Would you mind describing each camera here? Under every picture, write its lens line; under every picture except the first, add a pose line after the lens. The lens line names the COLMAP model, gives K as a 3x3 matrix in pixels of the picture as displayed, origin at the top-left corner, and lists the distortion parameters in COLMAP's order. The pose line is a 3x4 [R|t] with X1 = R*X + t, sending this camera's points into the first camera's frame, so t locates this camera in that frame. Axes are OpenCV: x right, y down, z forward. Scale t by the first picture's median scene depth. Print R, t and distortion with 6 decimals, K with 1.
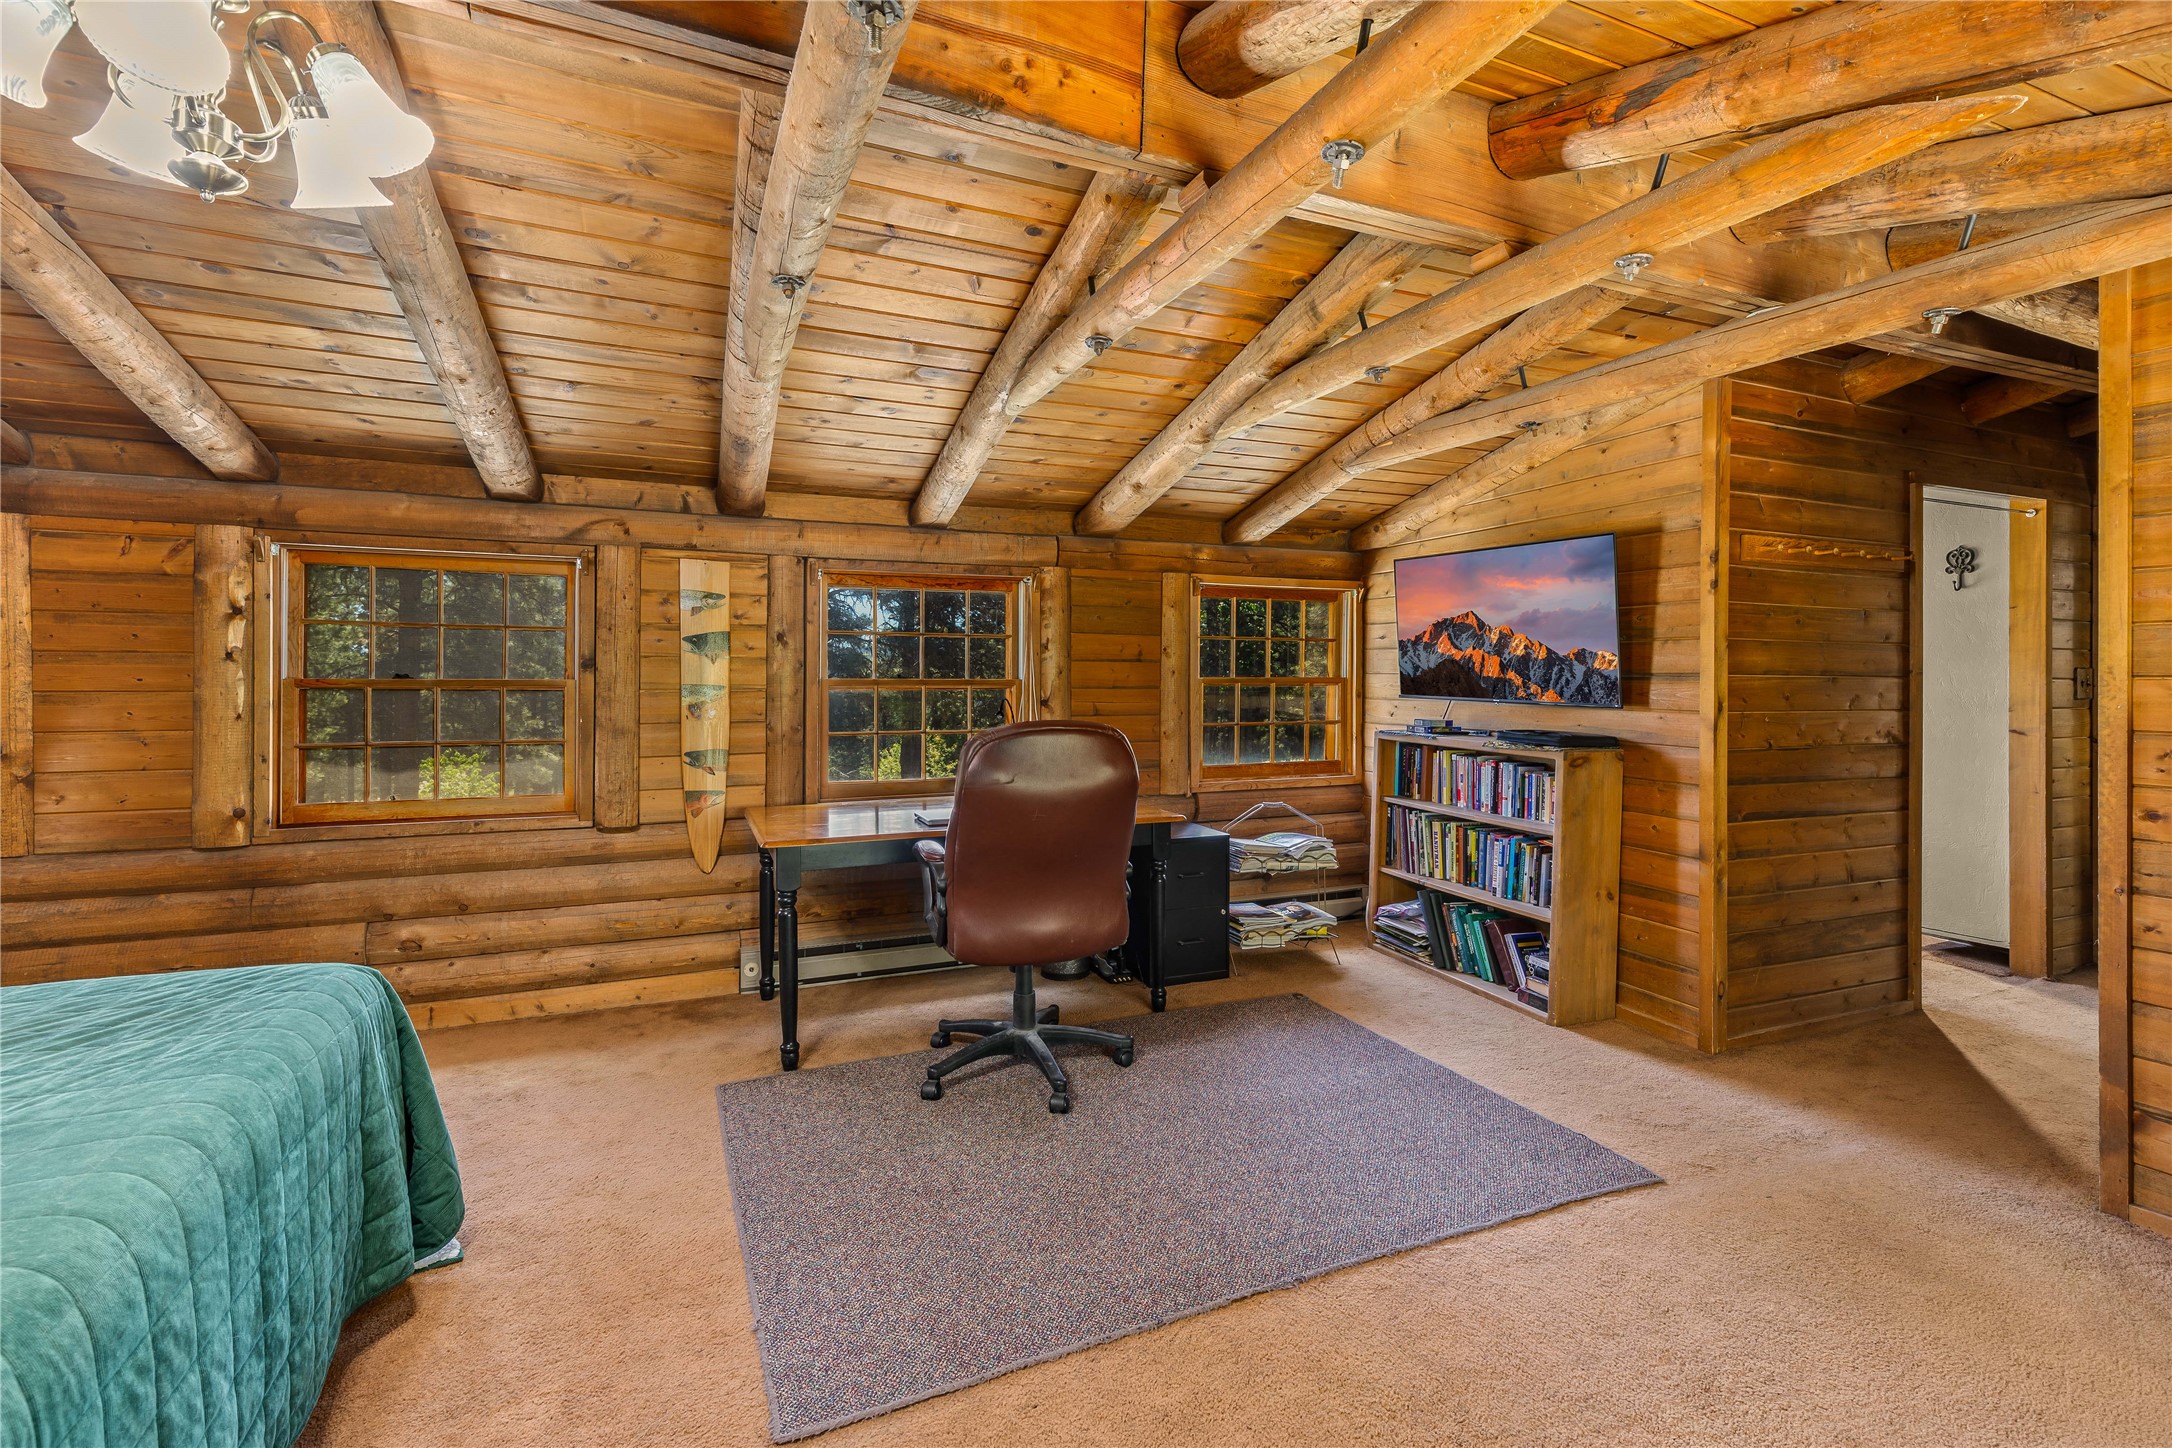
lens RADIAL K [[995.9, 0, 1104.8], [0, 995.9, 693.1], [0, 0, 1]] dist [0.002293, 0.000869]
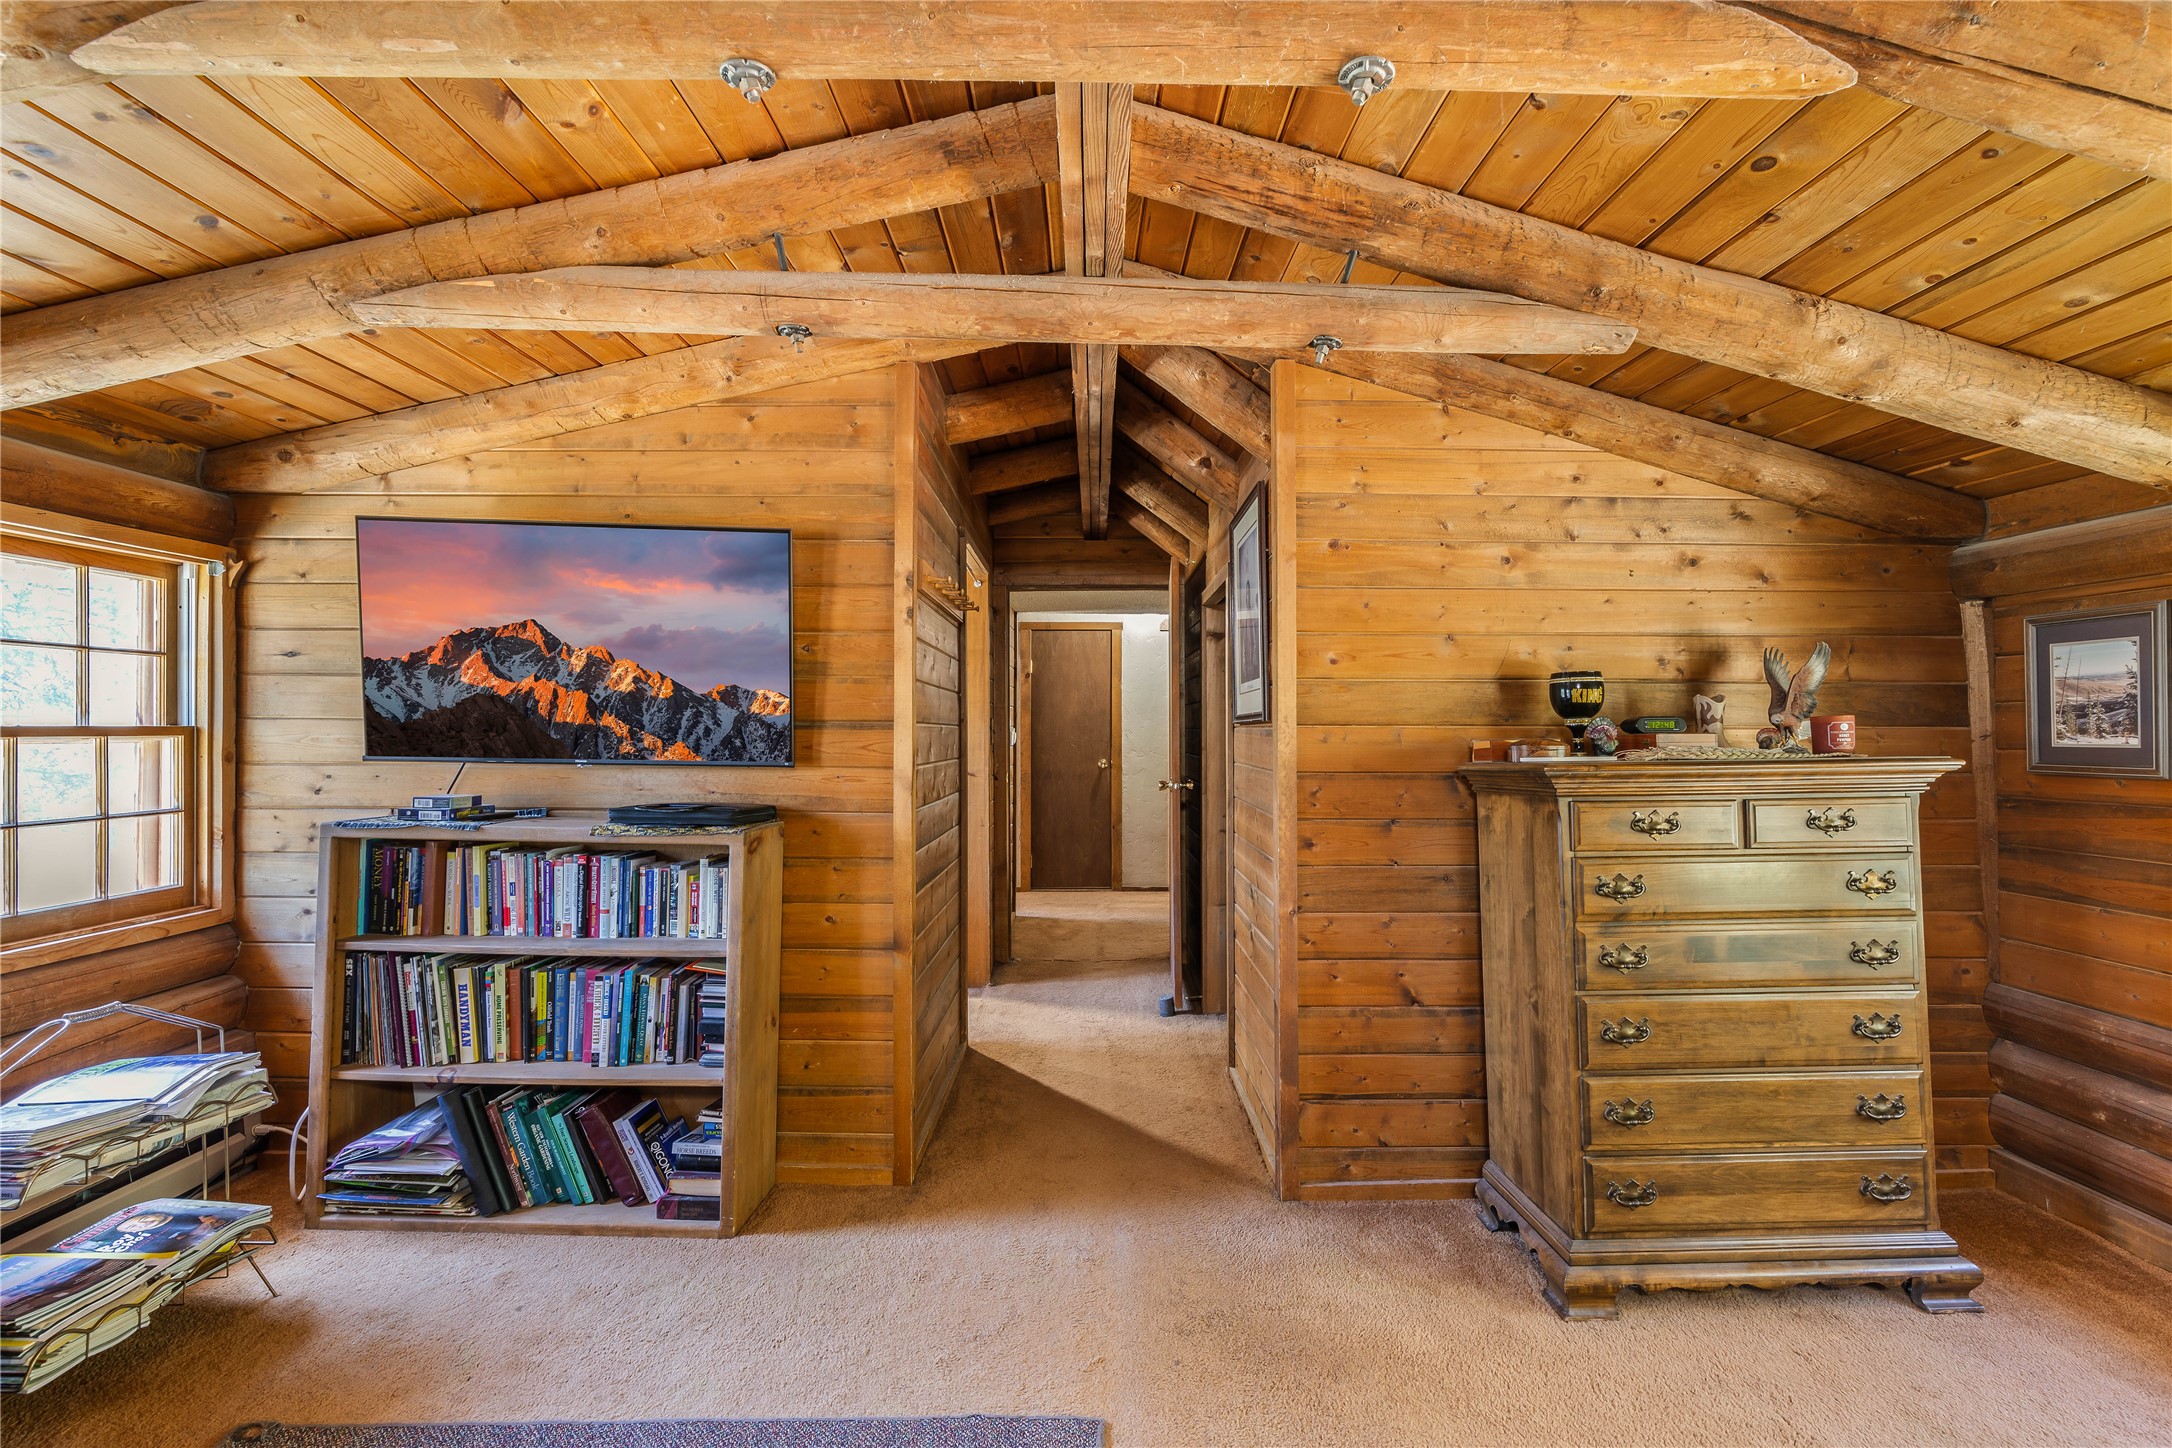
lens RADIAL K [[977.8, 0, 1096.6], [0, 977.8, 730.1], [0, 0, 1]] dist [0.000612, 0.000077]
pose [[0.393094, -0.002328, 0.919495, -0.058551], [0.014221, 0.999893, -0.003548, -0.005678], [-0.919388, 0.014471, 0.393085, 0.448784]]
